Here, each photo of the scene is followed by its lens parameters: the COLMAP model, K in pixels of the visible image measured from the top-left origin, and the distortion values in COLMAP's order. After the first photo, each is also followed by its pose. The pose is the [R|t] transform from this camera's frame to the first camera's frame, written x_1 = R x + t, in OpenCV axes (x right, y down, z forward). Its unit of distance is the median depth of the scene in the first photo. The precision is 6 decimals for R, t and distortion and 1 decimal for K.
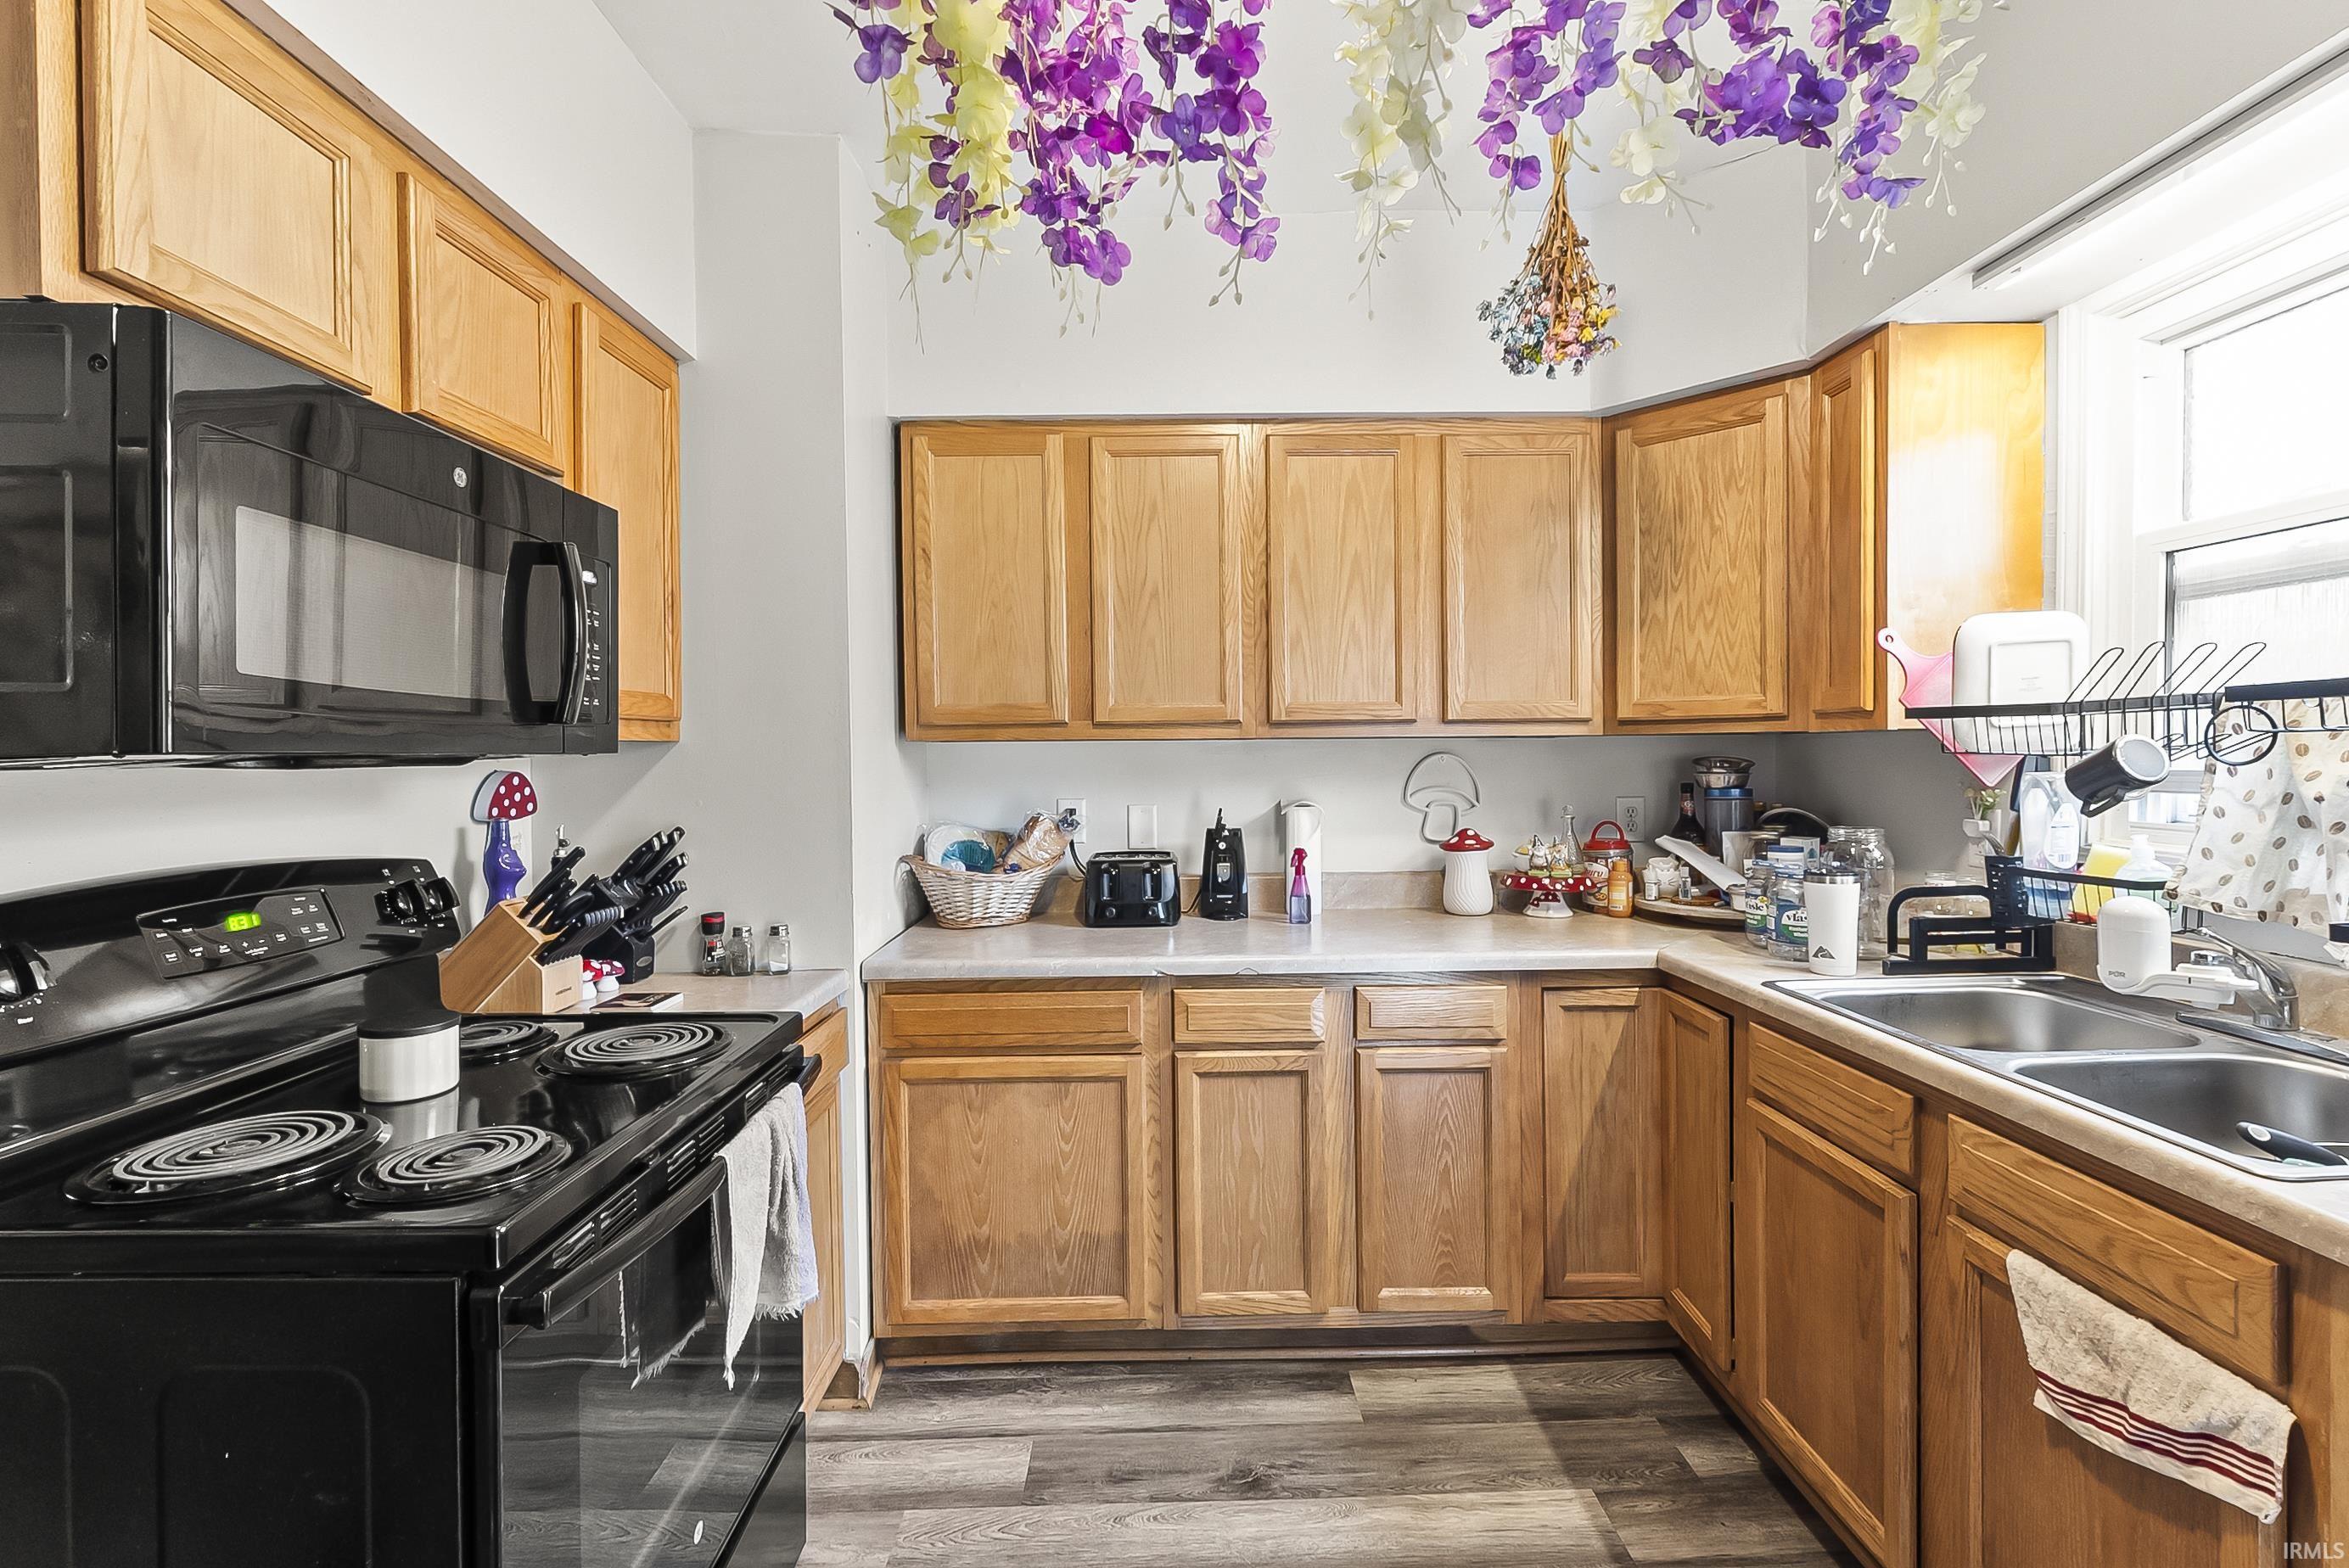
lens RADIAL K [[995.4, 0, 1190.5], [0, 995.4, 772.3], [0, 0, 1]] dist [-0.002792, -0.000254]
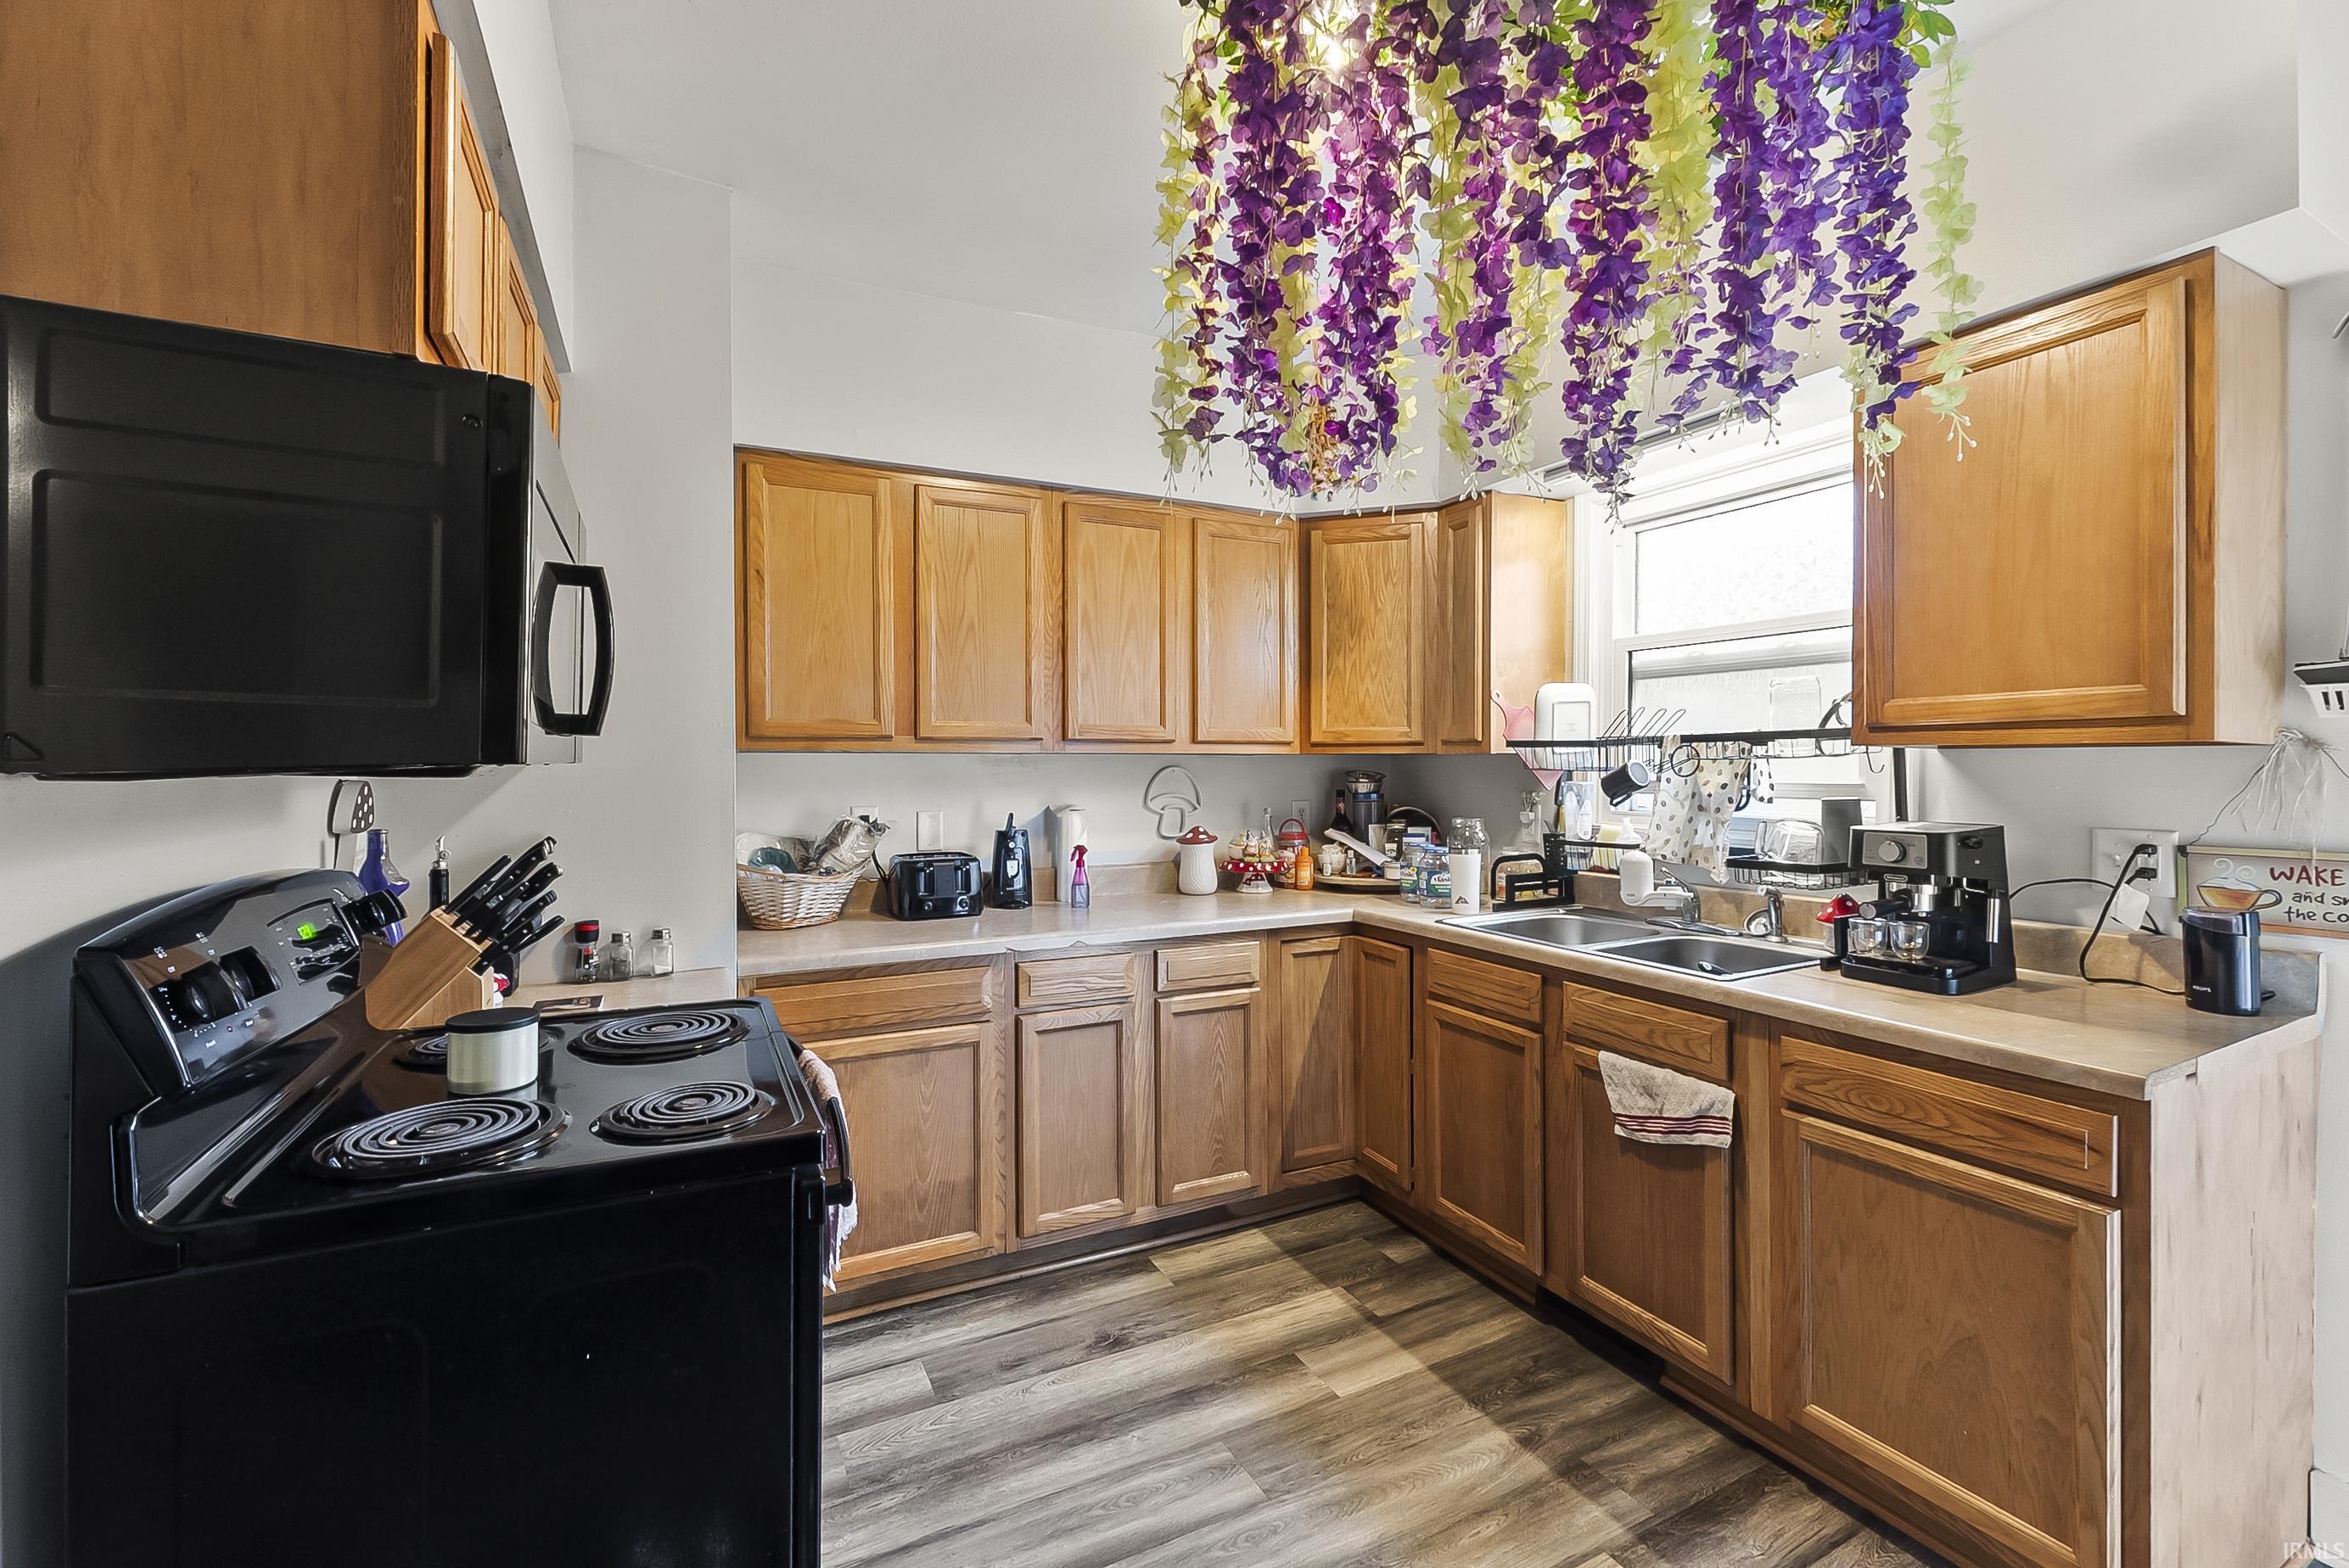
lens RADIAL K [[995.5, 0, 1181.1], [0, 995.5, 773.9], [0, 0, 1]] dist [0.002283, 0.000001]
pose [[0.901737, 0.003312, 0.432271, -0.357356], [0.000828, 0.999956, -0.009388, 0.002250], [-0.432283, 0.008824, 0.901695, -0.163322]]
